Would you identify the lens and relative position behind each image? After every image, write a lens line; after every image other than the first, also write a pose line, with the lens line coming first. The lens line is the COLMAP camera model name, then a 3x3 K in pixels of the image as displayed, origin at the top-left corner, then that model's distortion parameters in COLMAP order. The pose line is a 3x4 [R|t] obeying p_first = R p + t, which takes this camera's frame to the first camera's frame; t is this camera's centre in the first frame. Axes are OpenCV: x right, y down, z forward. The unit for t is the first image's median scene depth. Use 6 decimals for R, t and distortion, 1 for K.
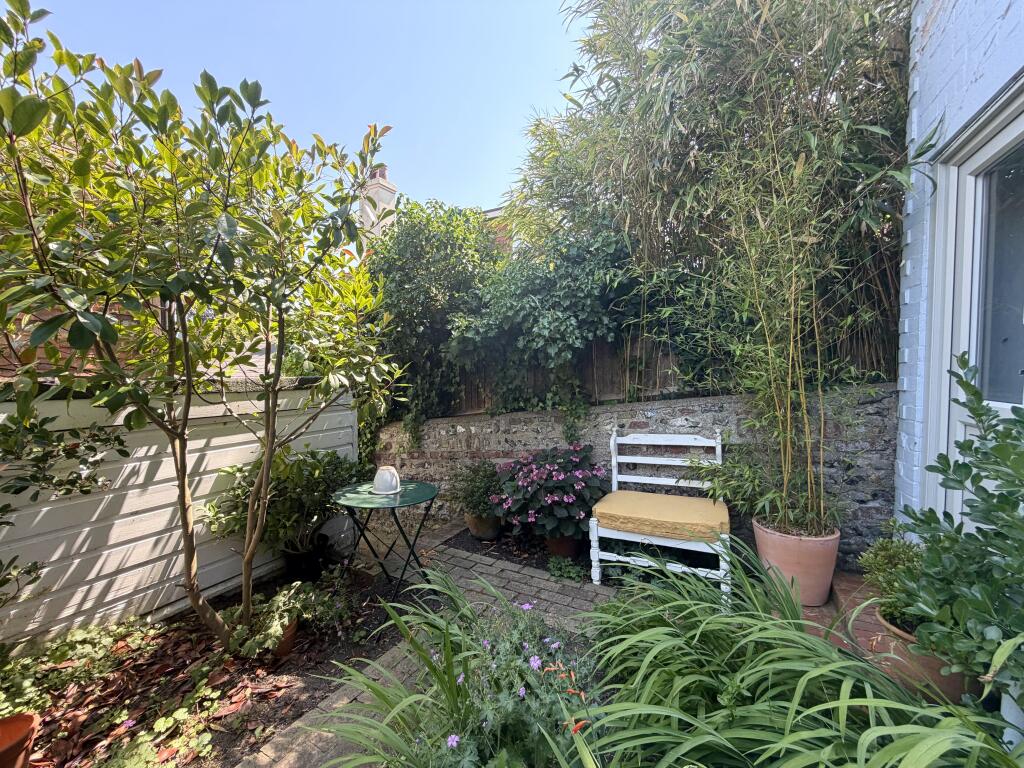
lens RADIAL K [[407.4, 0, 509.1], [0, 407.4, 385.9], [0, 0, 1]] dist [0.001684, -0.000120]
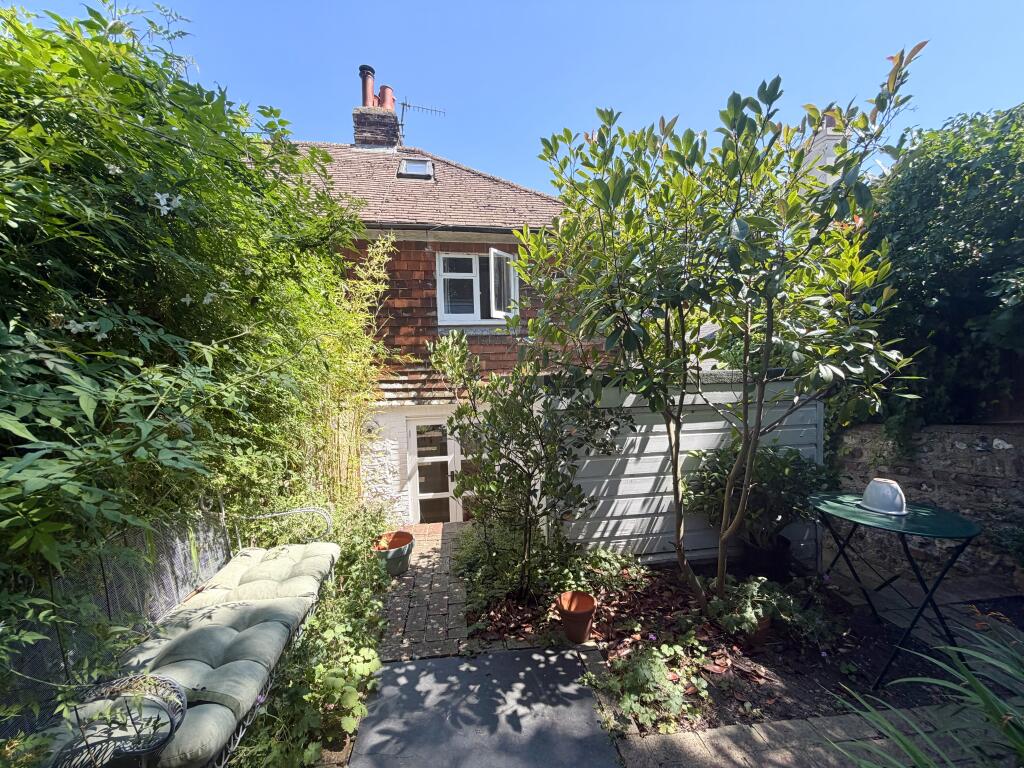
lens RADIAL K [[407.4, 0, 509.1], [0, 407.4, 385.9], [0, 0, 1]] dist [0.001684, -0.000120]
pose [[0.589151, 0.019238, -0.807794, -0.105786], [-0.005246, 0.999787, 0.019985, 0.002249], [0.808006, -0.007536, 0.589126, -0.082365]]
